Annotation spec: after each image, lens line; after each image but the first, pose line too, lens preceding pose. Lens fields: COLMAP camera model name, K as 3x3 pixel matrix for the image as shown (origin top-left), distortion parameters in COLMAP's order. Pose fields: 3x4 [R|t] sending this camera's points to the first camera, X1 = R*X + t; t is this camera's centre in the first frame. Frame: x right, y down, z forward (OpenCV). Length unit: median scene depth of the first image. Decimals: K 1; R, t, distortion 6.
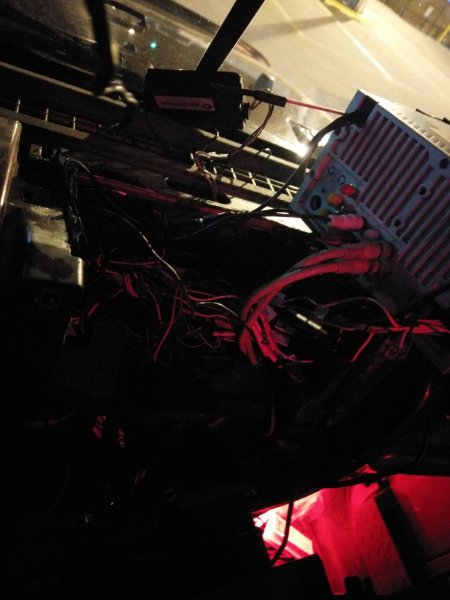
lens RADIAL K [[451.0, 0, 224.8], [0, 451.0, 304.1], [0, 0, 1]] dist [0.031012, -0.033214]
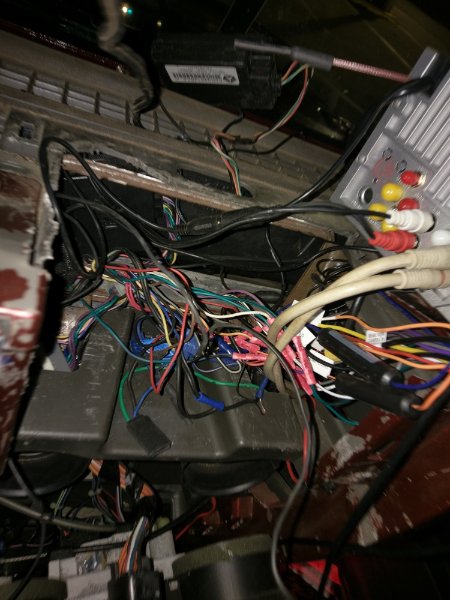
lens RADIAL K [[451.0, 0, 224.9], [0, 451.0, 298.4], [0, 0, 1]] dist [0.031012, -0.033214]
pose [[0.998768, 0.013340, -0.047787, -0.003308], [-0.013859, 0.999848, -0.010553, -0.032935], [0.047639, 0.011203, 0.998802, 0.199387]]
